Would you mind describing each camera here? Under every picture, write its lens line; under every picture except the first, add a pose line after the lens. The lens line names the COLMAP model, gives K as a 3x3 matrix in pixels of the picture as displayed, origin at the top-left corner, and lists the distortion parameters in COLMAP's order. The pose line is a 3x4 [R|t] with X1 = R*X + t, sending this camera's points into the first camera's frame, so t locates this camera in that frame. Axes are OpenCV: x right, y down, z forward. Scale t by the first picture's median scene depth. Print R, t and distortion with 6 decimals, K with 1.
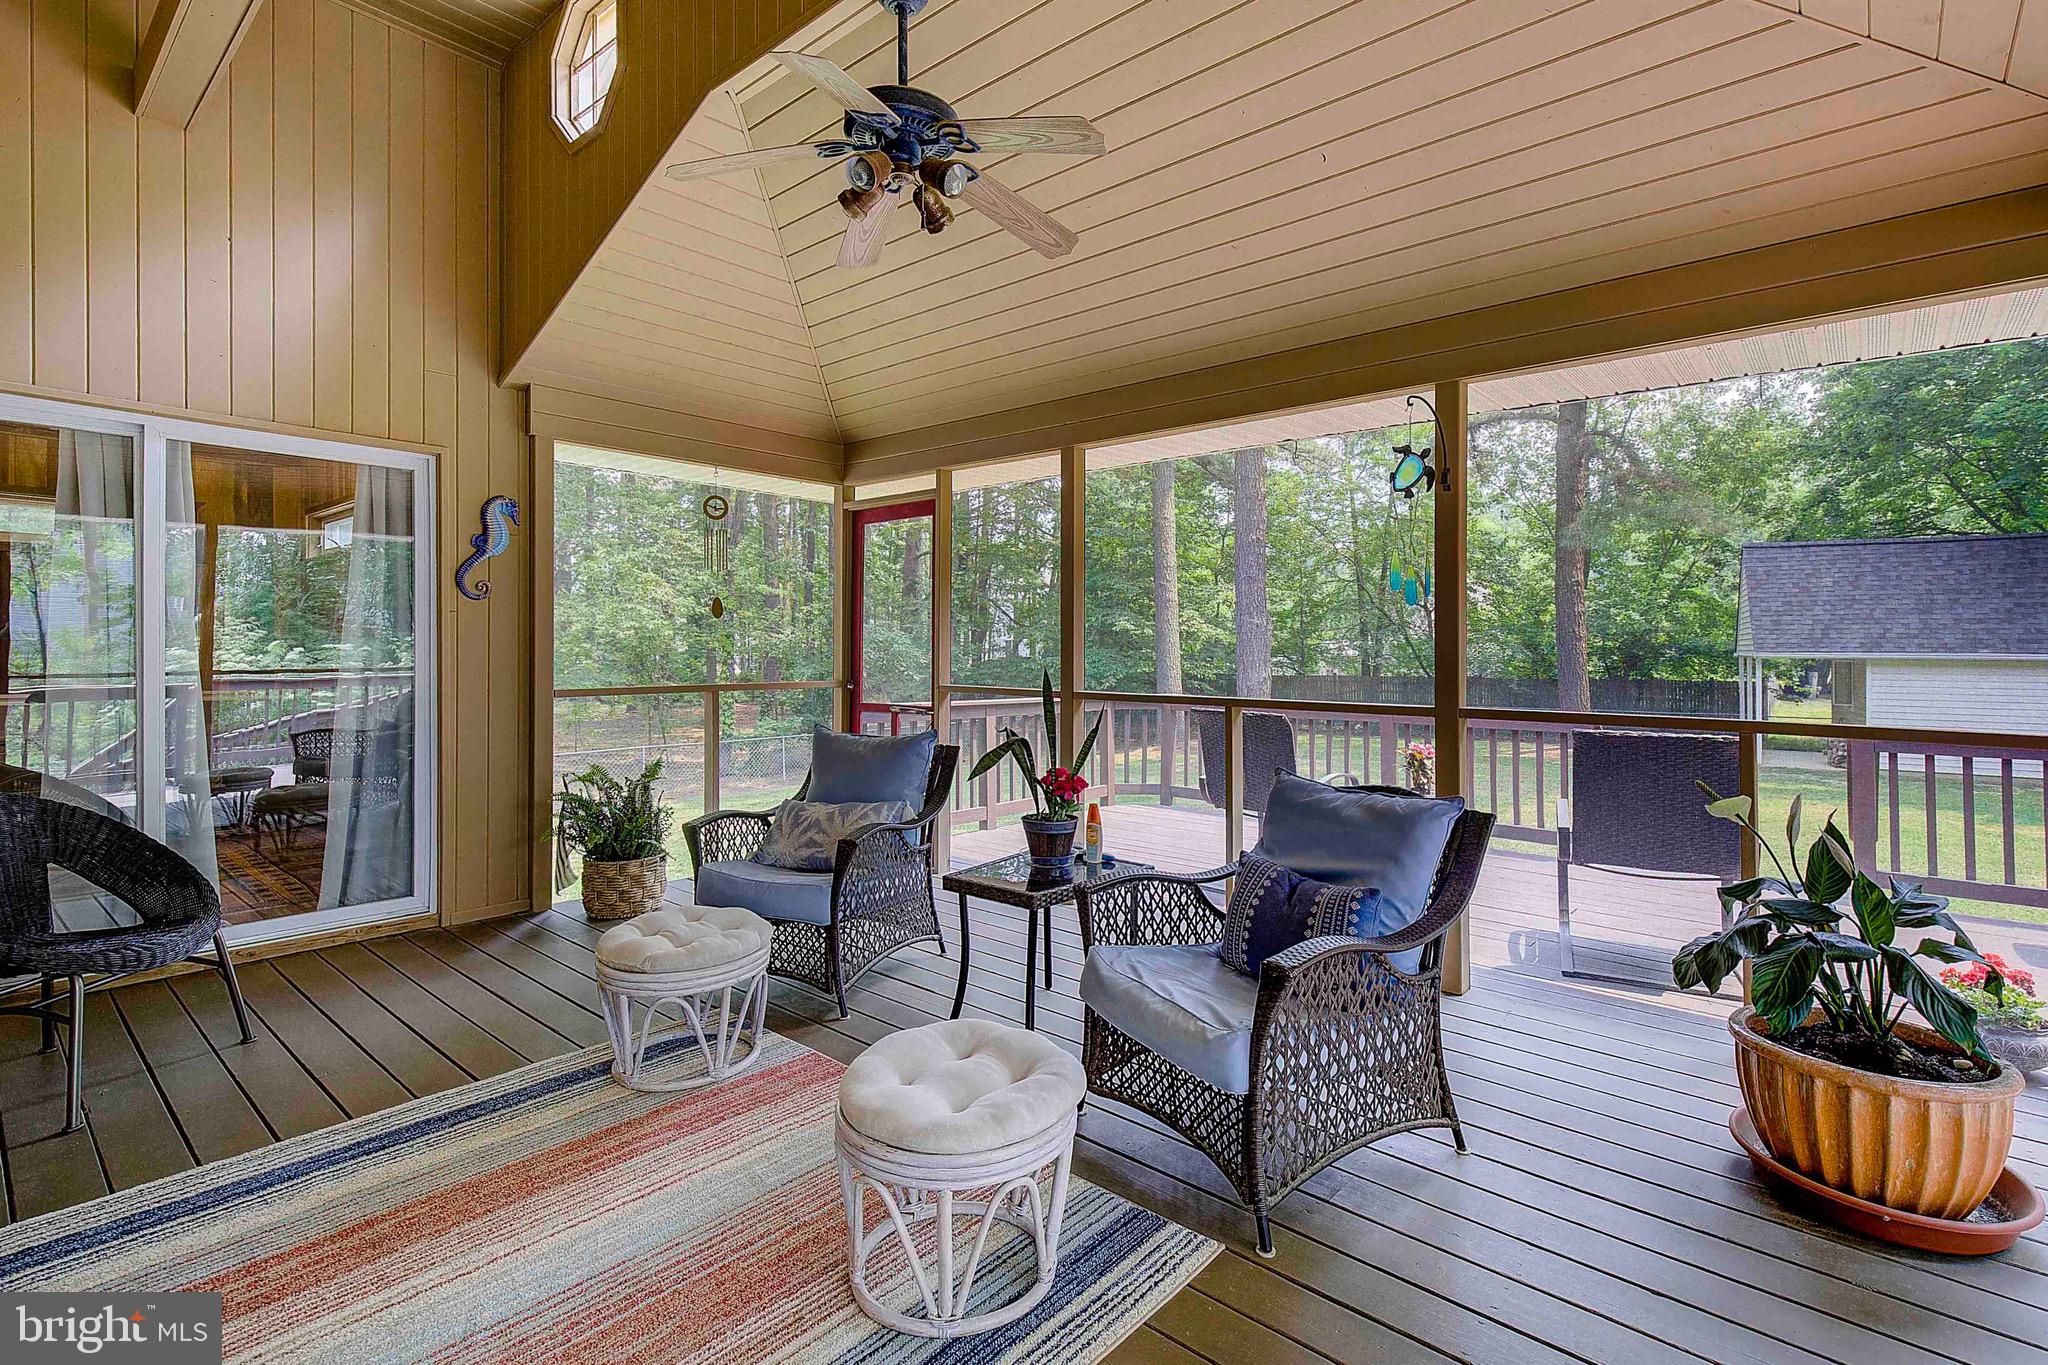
lens RADIAL K [[939.1, 0, 1043.4], [0, 939.1, 629.7], [0, 0, 1]] dist [0.015020, -0.000628]
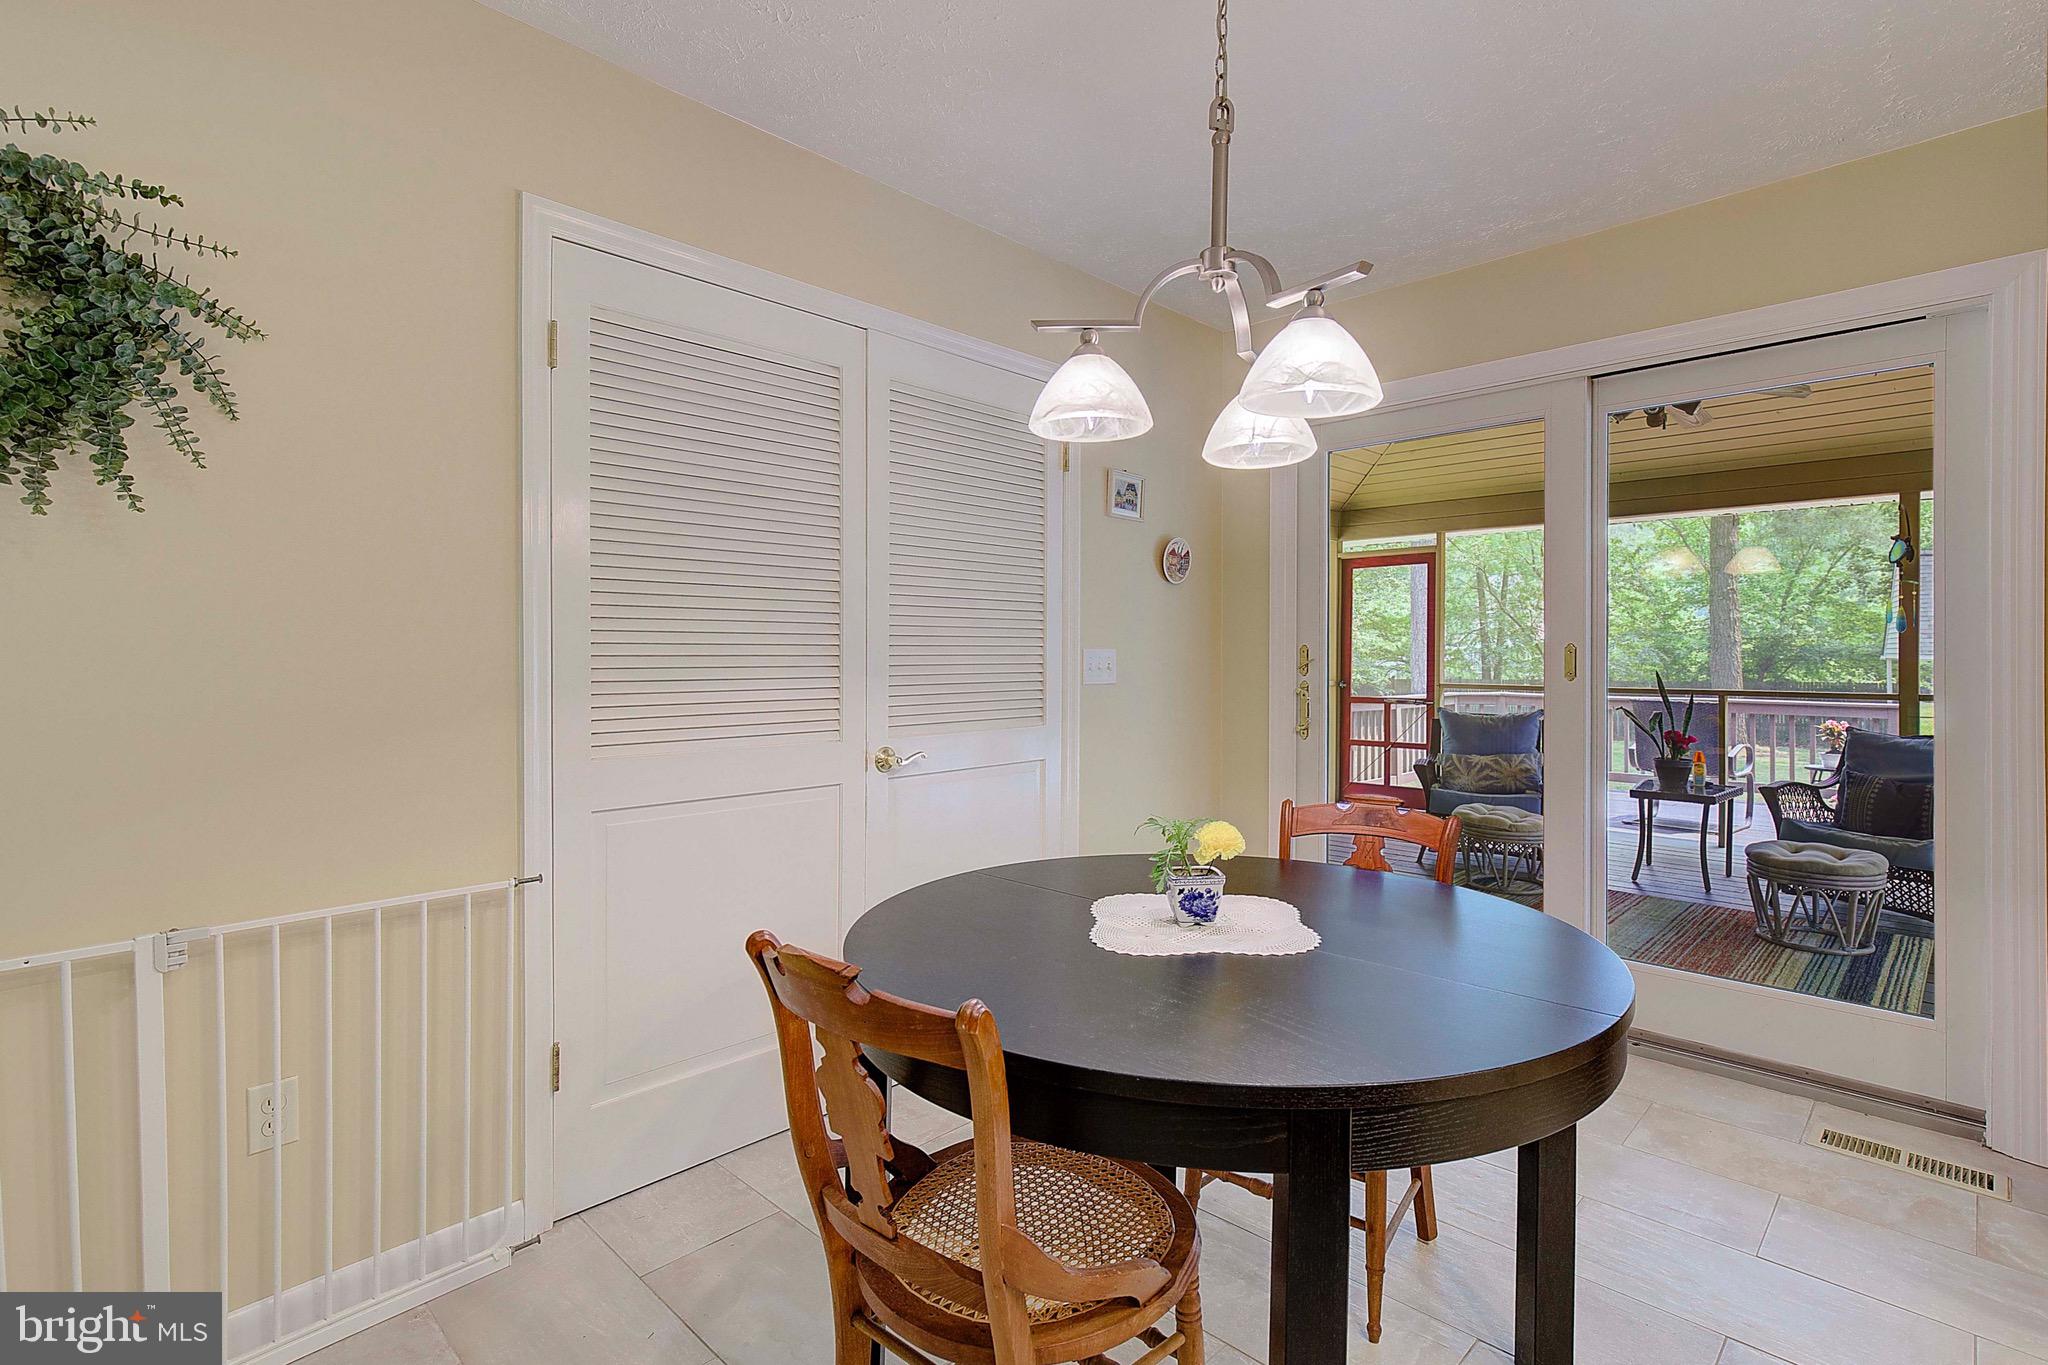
lens RADIAL K [[939.1, 0, 1023.7], [0, 939.1, 664.4], [0, 0, 1]] dist [0.015020, -0.000628]
pose [[0.997994, -0.001028, -0.063294, -0.588494], [0.003095, 0.999465, 0.032562, -0.015755], [0.063227, -0.032692, 0.997464, -0.422980]]
